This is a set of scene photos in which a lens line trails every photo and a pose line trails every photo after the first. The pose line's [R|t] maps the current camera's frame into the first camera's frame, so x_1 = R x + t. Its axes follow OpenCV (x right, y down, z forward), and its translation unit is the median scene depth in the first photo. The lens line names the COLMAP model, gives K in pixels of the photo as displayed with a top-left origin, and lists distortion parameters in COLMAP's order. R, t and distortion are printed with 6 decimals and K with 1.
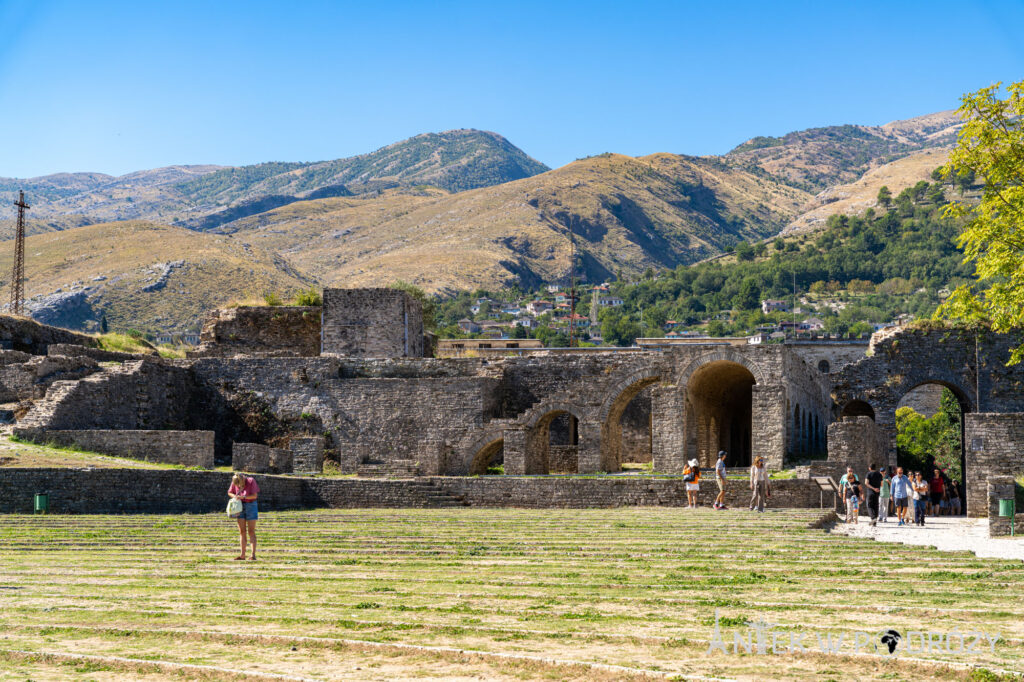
lens RADIAL K [[2016.0, 0, 509.6], [0, 2016.0, 343.4], [0, 0, 1]] dist [0.022094, 0.000000]
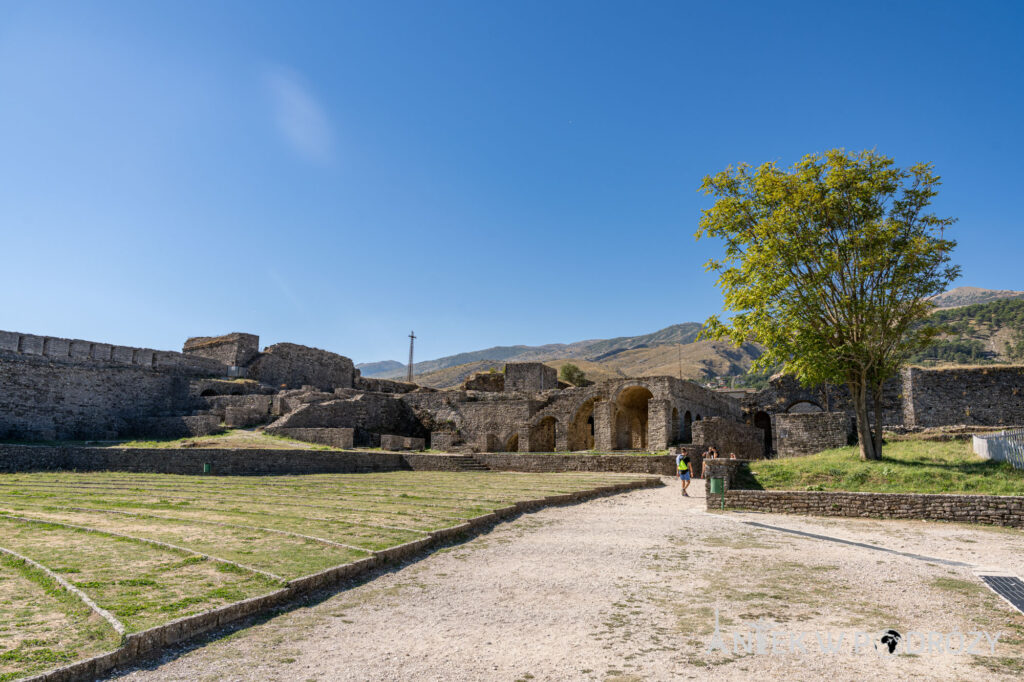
lens RADIAL K [[680.8, 0, 520.2], [0, 680.8, 334.6], [0, 0, 1]] dist [-0.000663, -0.011779]
pose [[0.958918, -0.045708, -0.279978, 0.131120], [0.017718, 0.994657, -0.101699, 0.016620], [0.283131, 0.092560, 0.954604, 0.301729]]
